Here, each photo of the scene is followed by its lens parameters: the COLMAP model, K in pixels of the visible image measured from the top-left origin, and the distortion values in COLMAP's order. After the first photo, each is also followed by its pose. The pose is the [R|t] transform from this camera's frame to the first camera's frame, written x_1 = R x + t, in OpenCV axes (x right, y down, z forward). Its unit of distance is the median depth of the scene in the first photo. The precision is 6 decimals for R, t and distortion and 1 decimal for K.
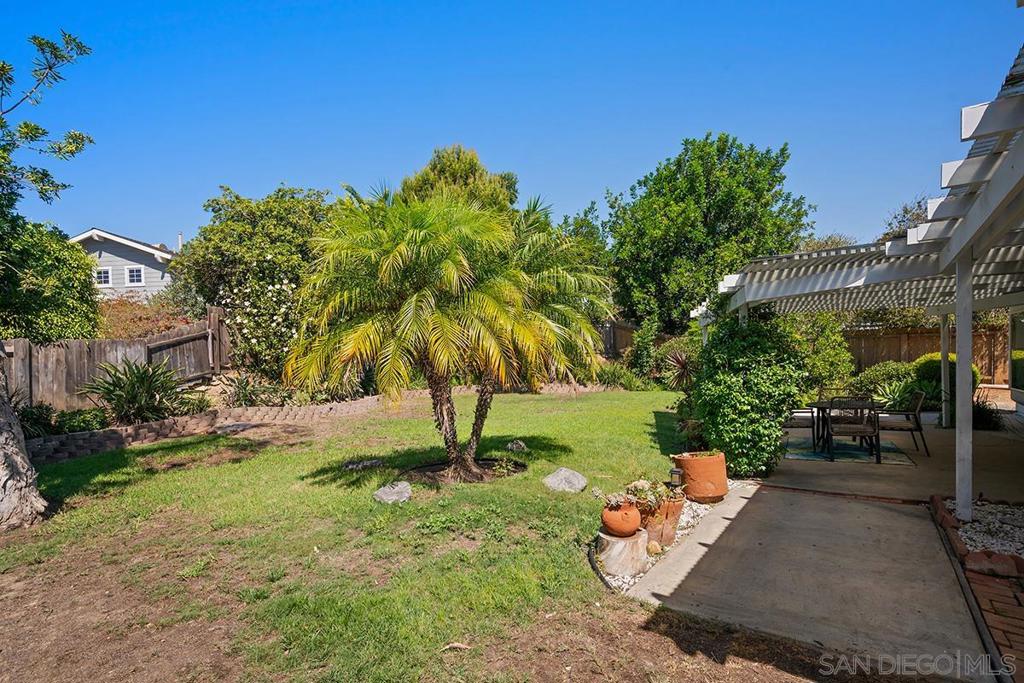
lens RADIAL K [[498.0, 0, 496.8], [0, 498.0, 370.1], [0, 0, 1]] dist [0.004950, -0.000363]
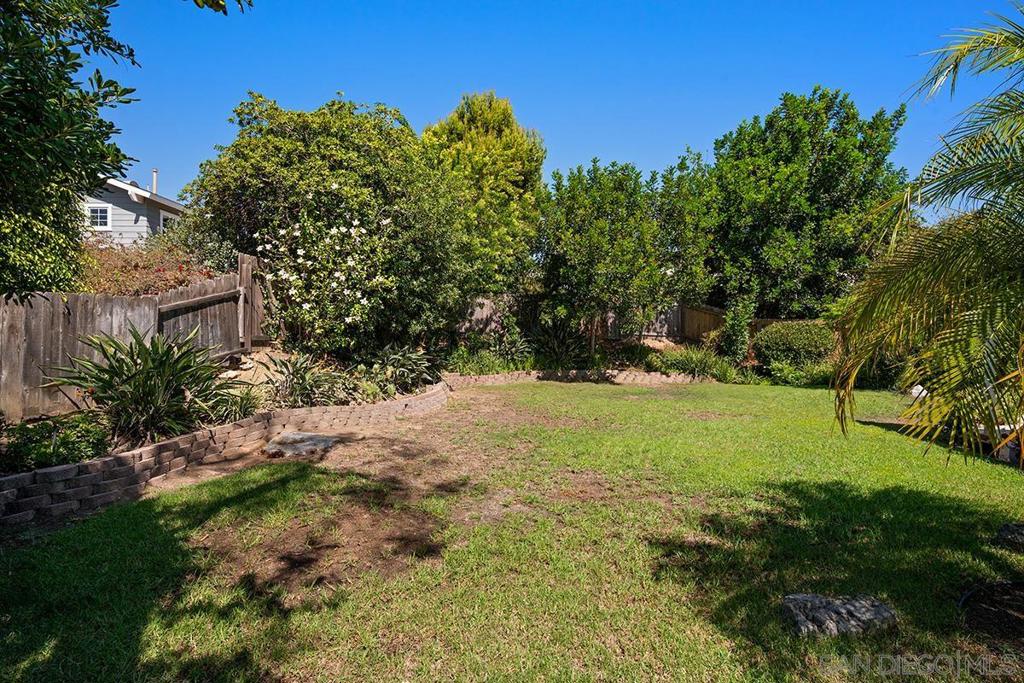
lens RADIAL K [[514.4, 0, 513.6], [0, 514.4, 337.3], [0, 0, 1]] dist [0.002367, 0.001374]
pose [[0.995572, 0.032402, 0.088243, -0.260176], [-0.030625, 0.999301, -0.021420, -0.009426], [-0.088875, 0.018623, 0.995869, 0.263222]]
